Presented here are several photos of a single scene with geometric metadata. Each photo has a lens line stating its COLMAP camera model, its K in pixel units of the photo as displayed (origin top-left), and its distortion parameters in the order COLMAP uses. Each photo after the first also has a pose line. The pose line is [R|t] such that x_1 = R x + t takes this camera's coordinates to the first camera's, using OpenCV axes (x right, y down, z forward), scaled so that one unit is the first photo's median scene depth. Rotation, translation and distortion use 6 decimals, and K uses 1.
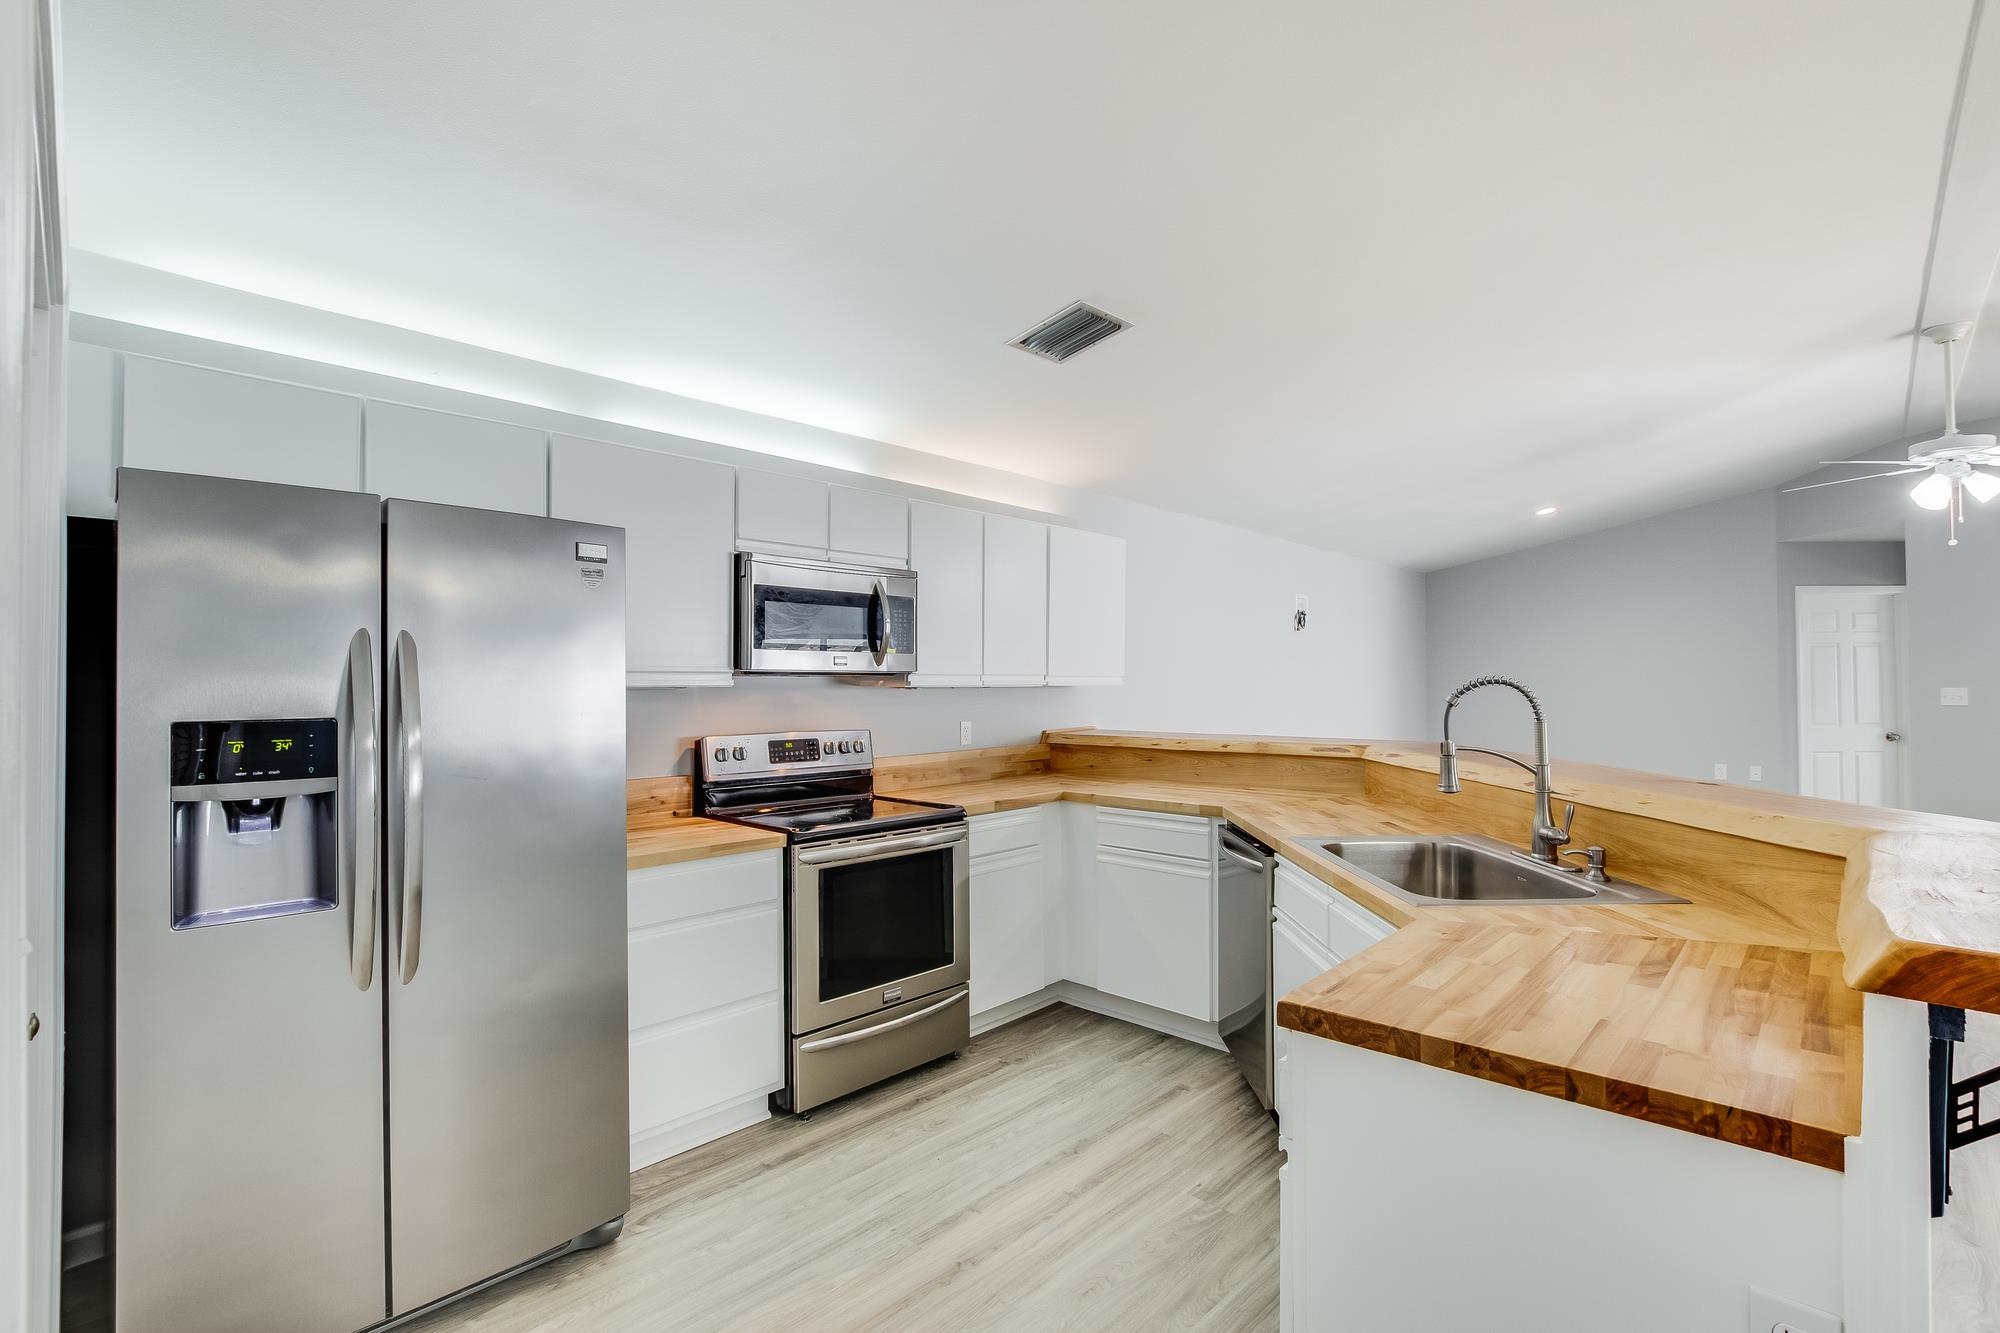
lens RADIAL K [[909.1, 0, 1009.3], [0, 909.1, 670.4], [0, 0, 1]] dist [-0.017638, 0.003269]
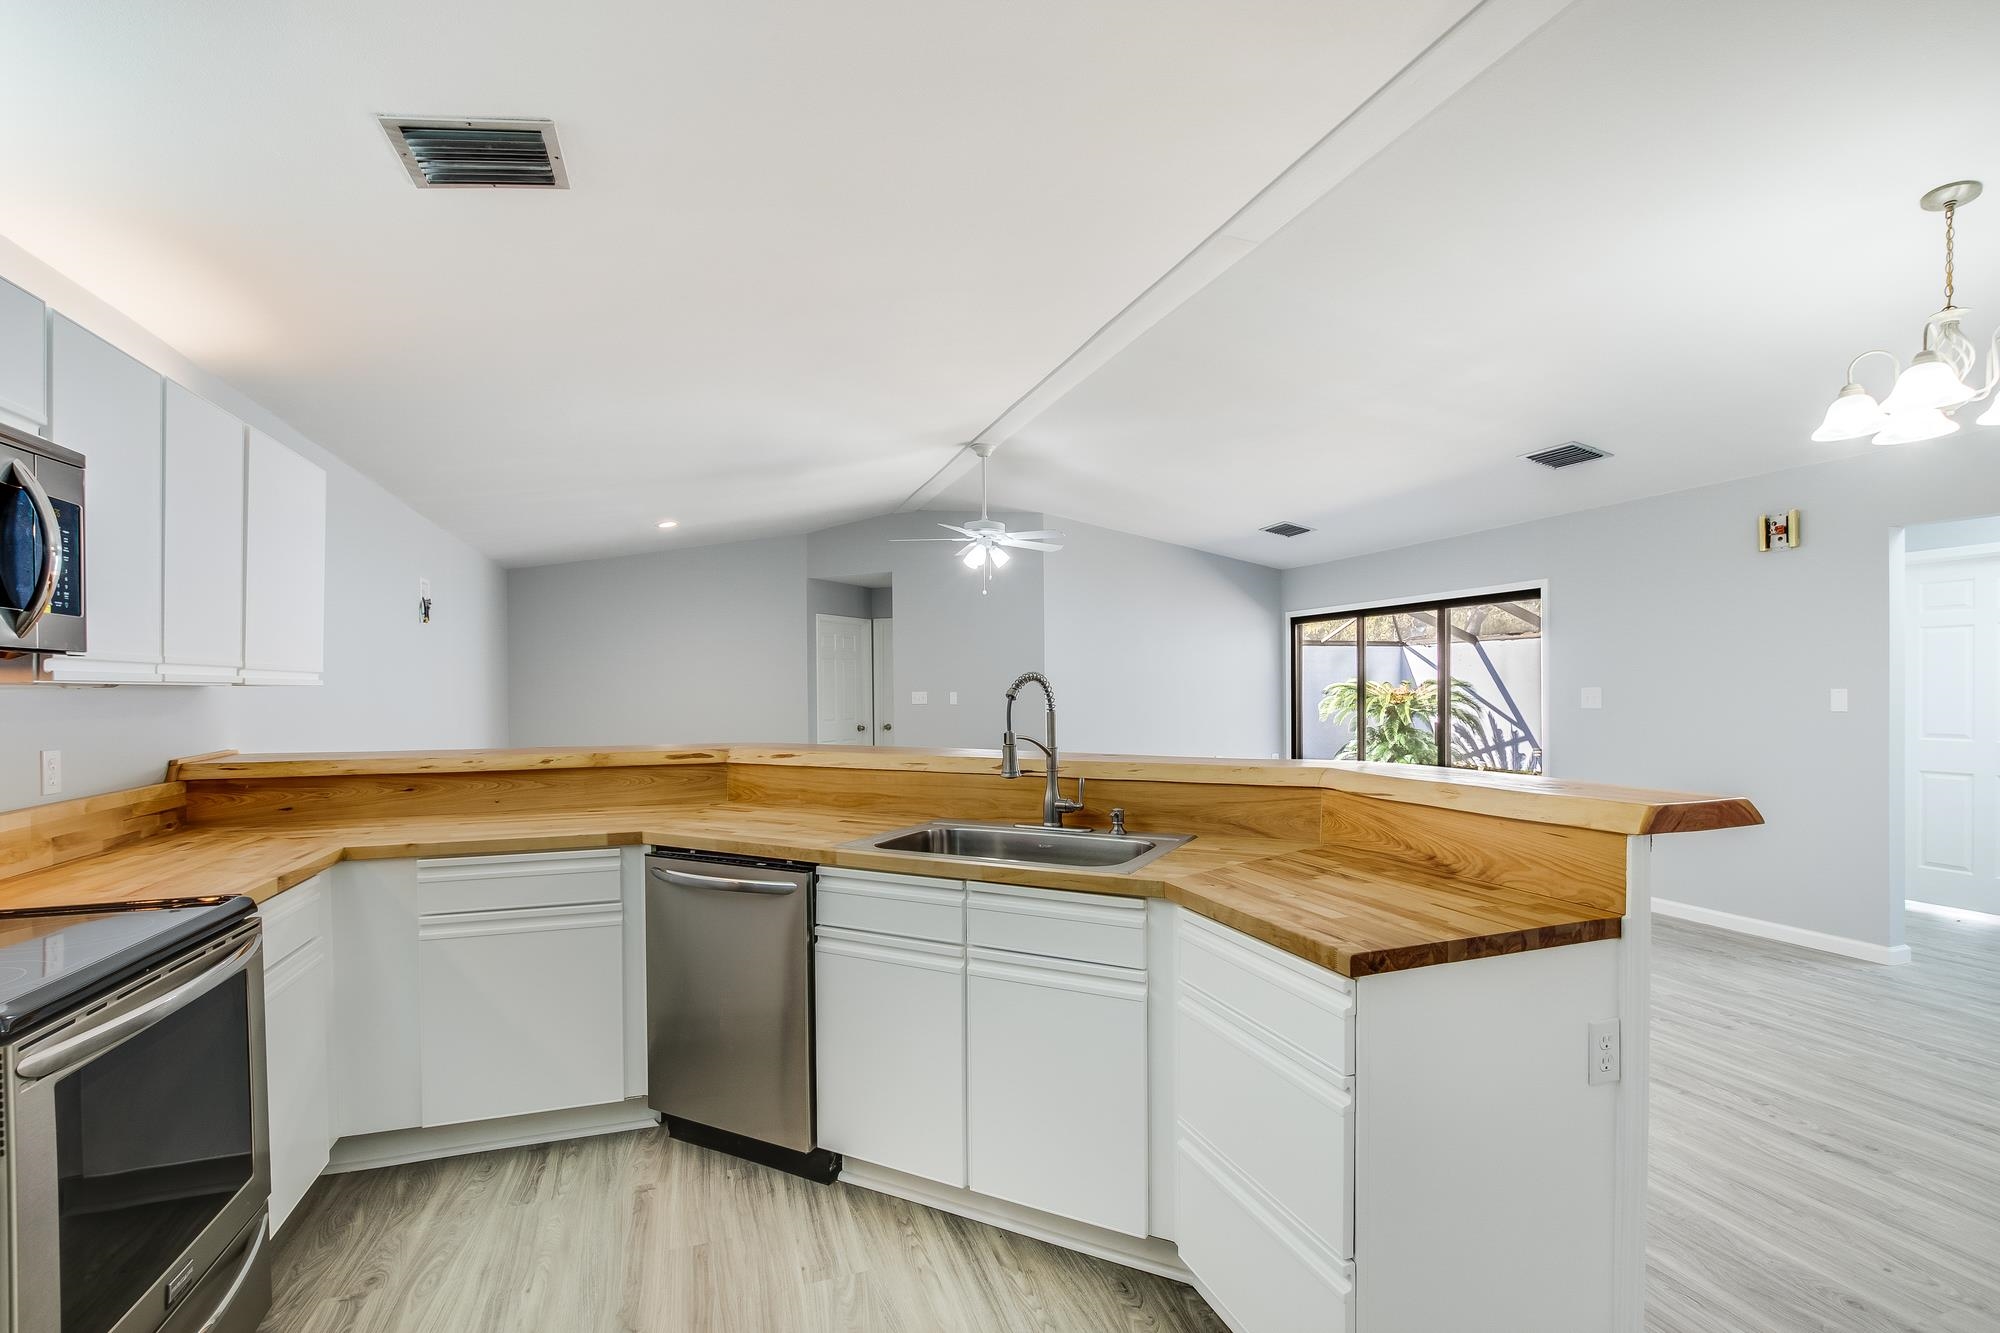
lens RADIAL K [[909.1, 0, 1006.9], [0, 909.1, 695.2], [0, 0, 1]] dist [-0.017638, 0.003269]
pose [[0.459845, -0.003946, 0.887990, -0.330593], [-0.010650, 0.999894, 0.009958, 0.015612], [-0.887935, -0.014036, 0.459754, 0.328818]]
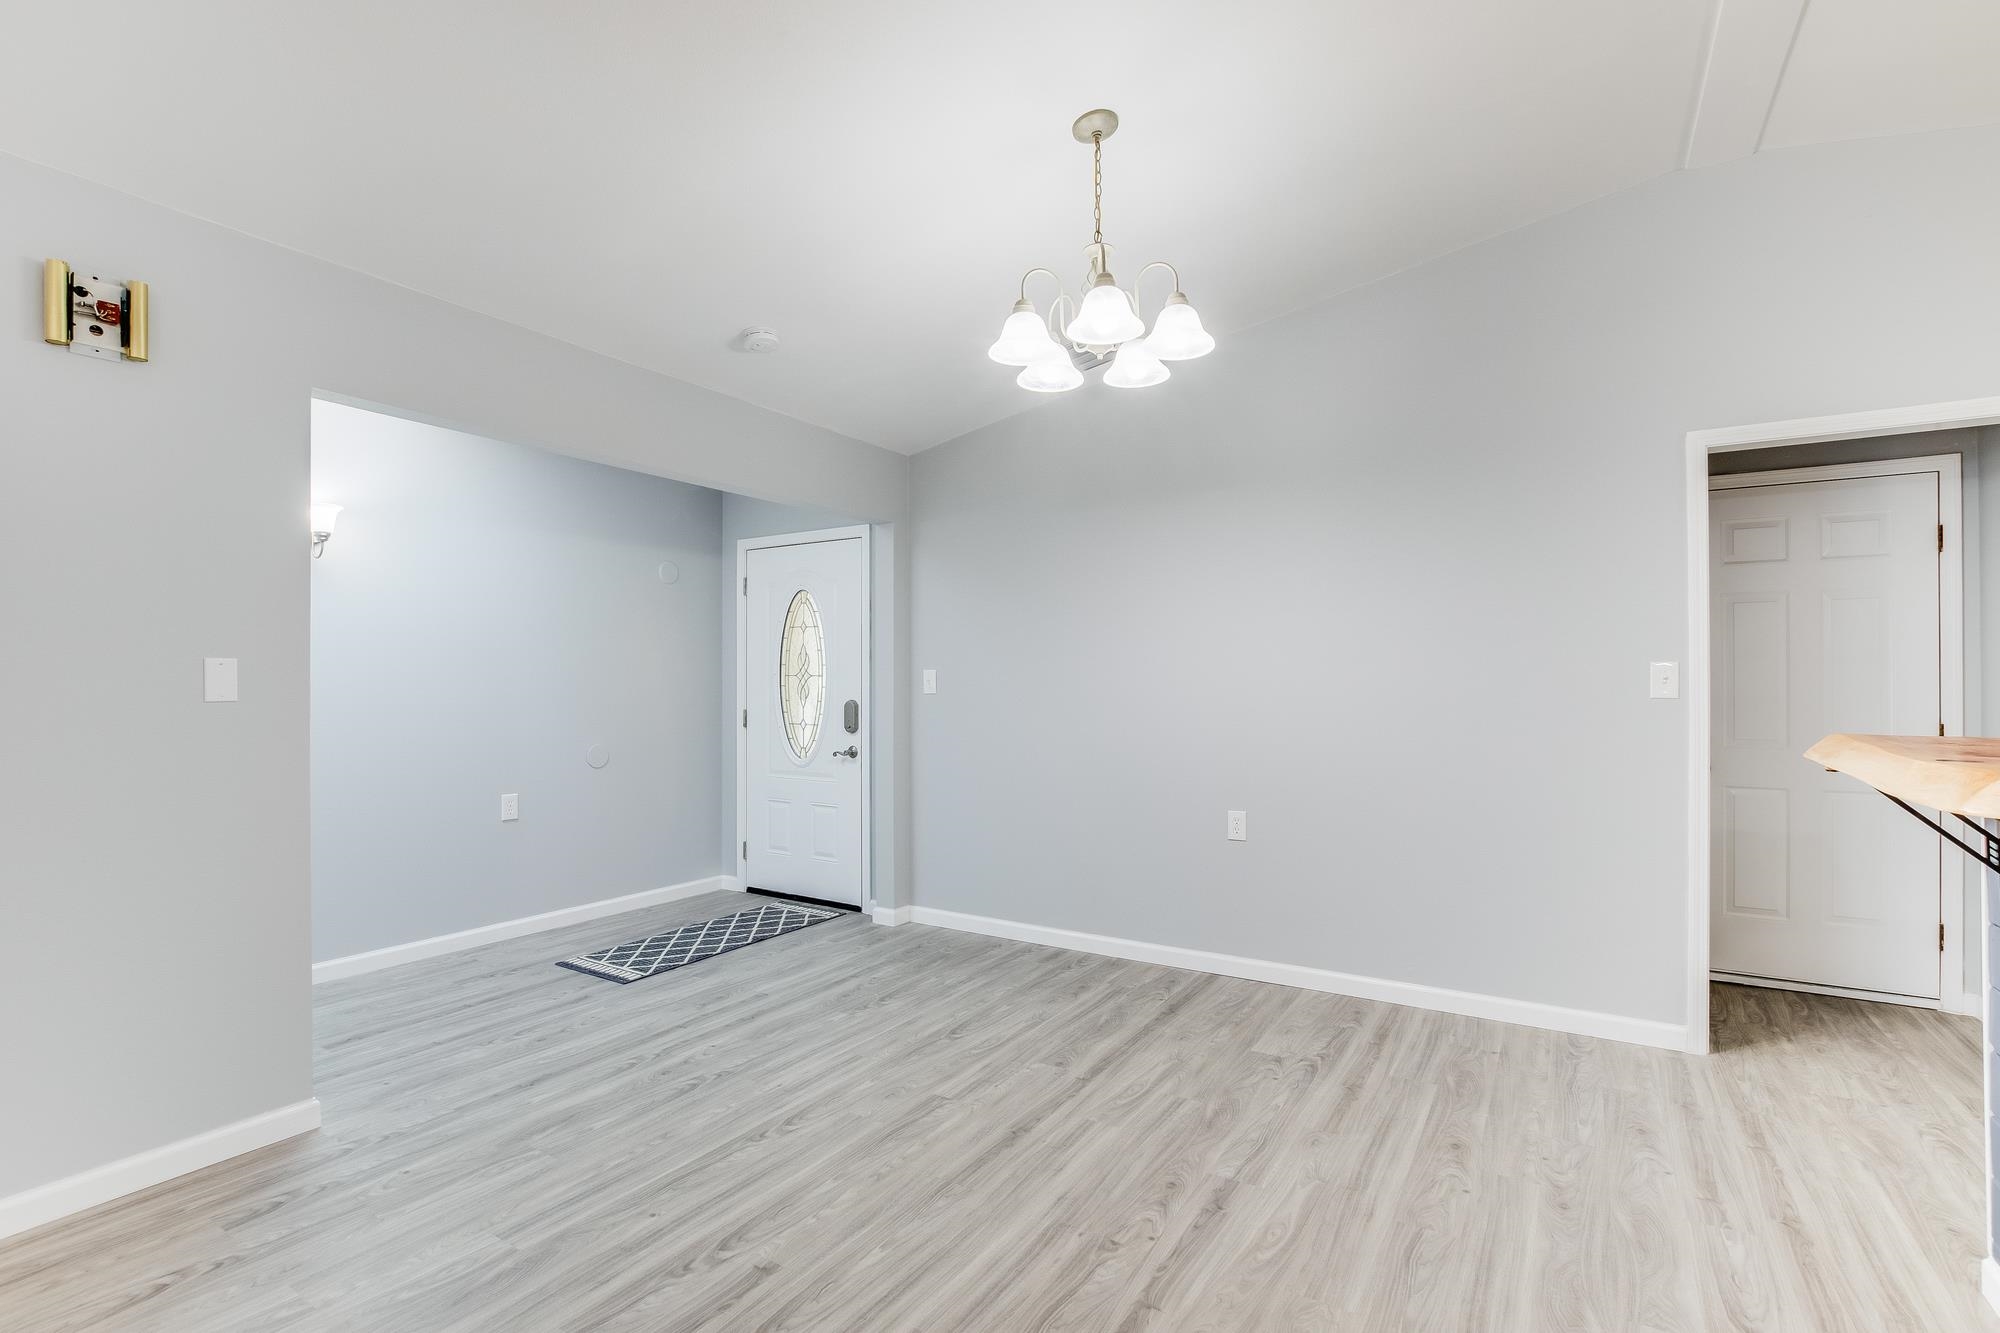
lens RADIAL K [[909.1, 0, 1001.9], [0, 909.1, 675.2], [0, 0, 1]] dist [-0.017638, 0.003269]
pose [[-0.980735, 0.006279, -0.195242, 0.948482], [0.011490, 0.999607, -0.025570, 0.044477], [0.195005, -0.027321, -0.980422, 0.656473]]
